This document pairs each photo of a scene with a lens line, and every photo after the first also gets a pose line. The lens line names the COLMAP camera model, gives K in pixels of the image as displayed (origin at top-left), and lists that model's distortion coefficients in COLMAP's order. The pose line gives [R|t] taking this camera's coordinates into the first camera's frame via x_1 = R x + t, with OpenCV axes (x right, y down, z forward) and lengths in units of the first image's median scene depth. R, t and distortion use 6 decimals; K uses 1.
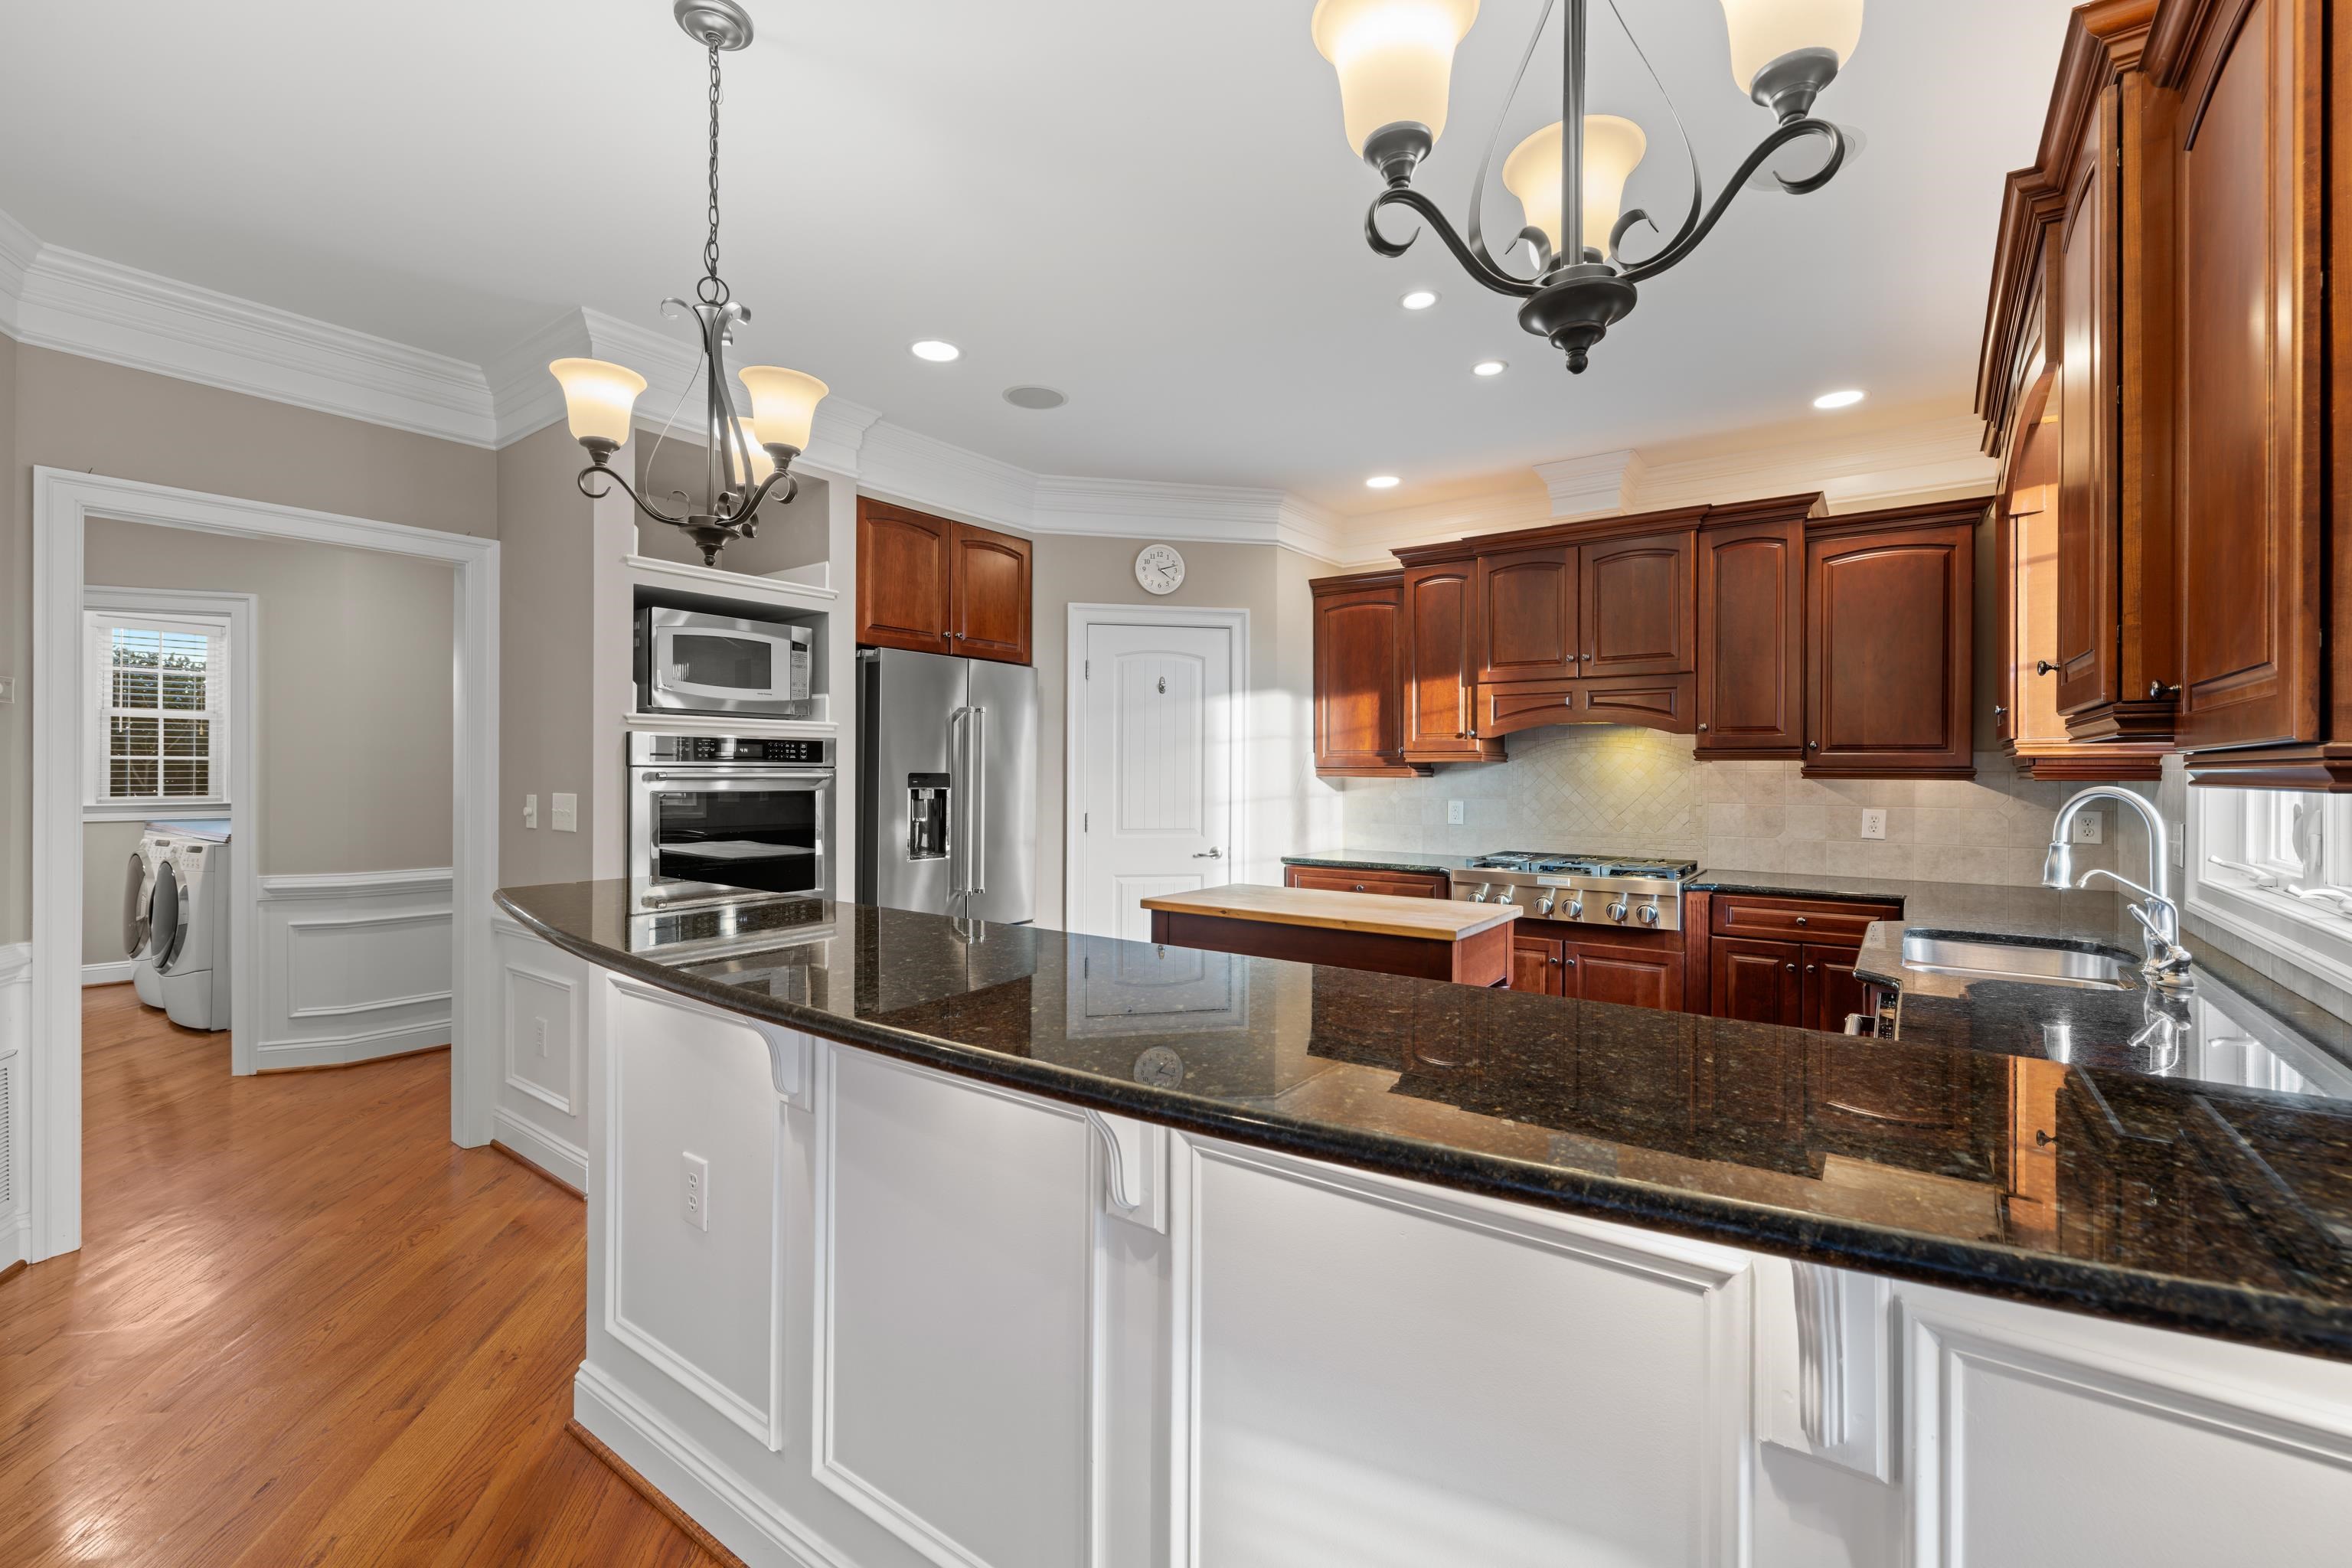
lens RADIAL K [[983.0, 0, 1173.5], [0, 983.0, 775.9], [0, 0, 1]] dist [0.001064, 0.000027]
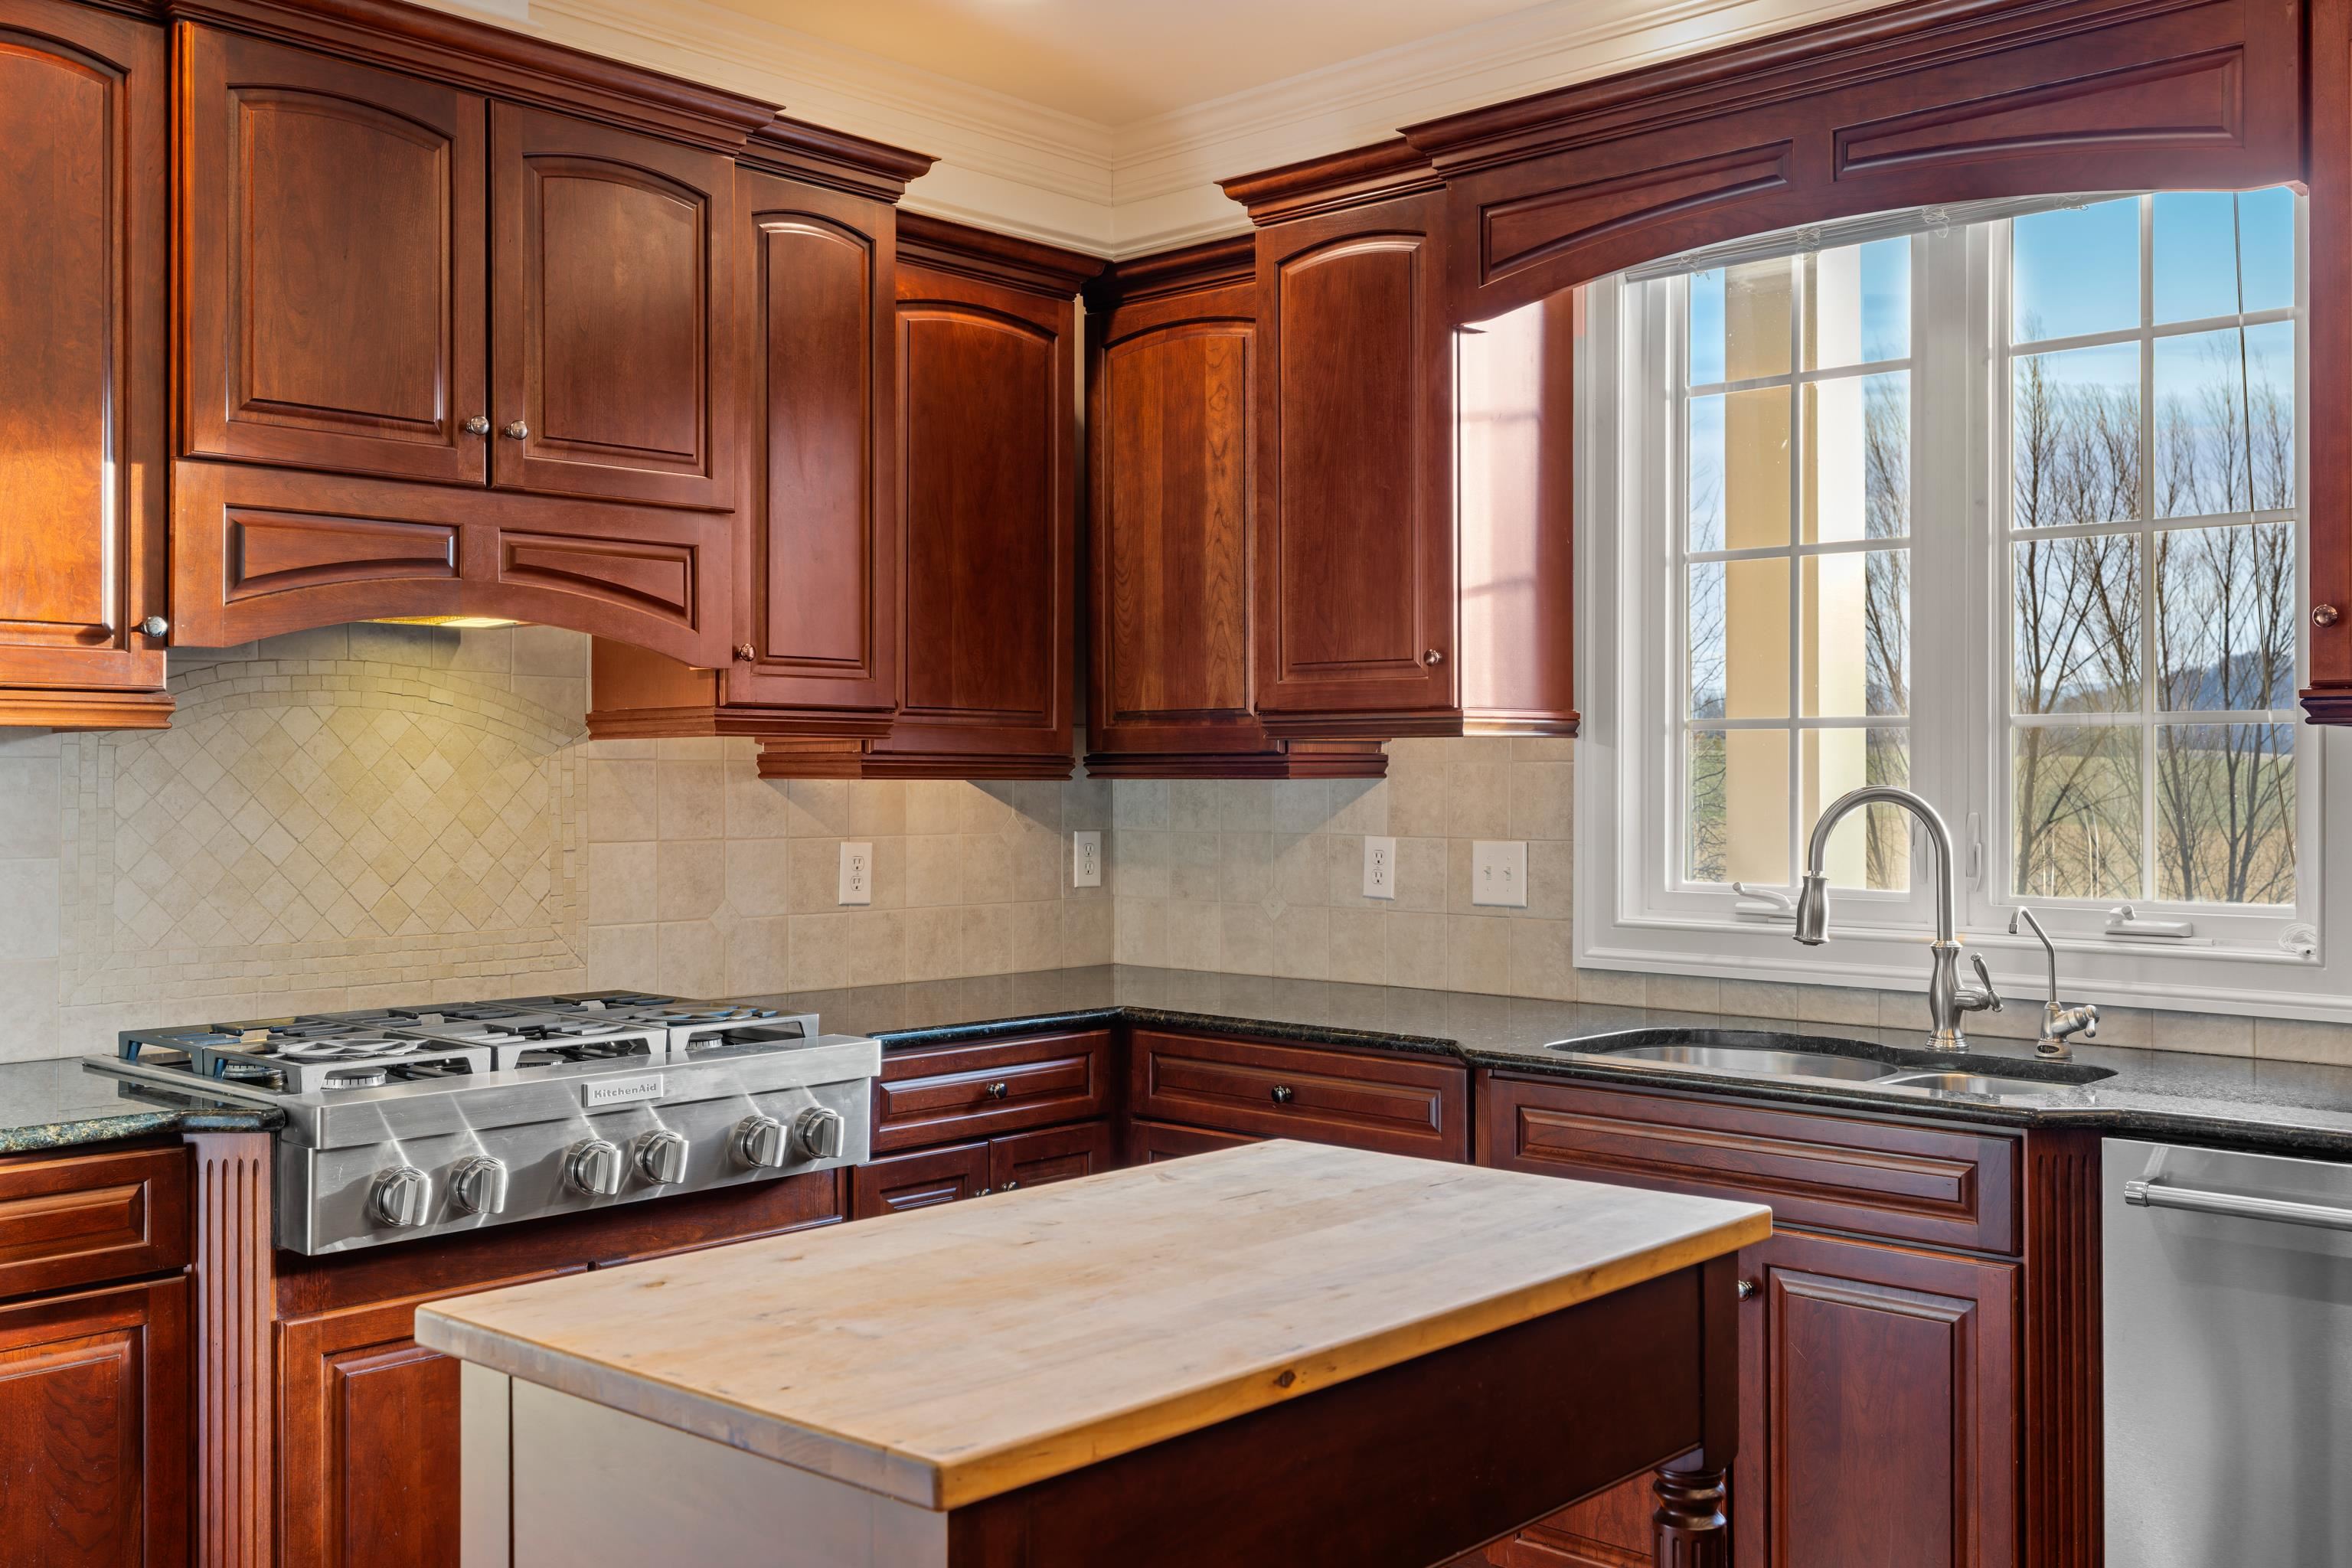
lens RADIAL K [[2211.1, 0, 1174.9], [0, 2211.1, 759.8], [0, 0, 1]] dist [-0.006926, -0.000120]
pose [[0.113305, 0.002545, 0.993557, -0.318948], [0.005029, 0.999982, -0.003135, -0.002119], [-0.993548, 0.005352, 0.113290, 0.680974]]
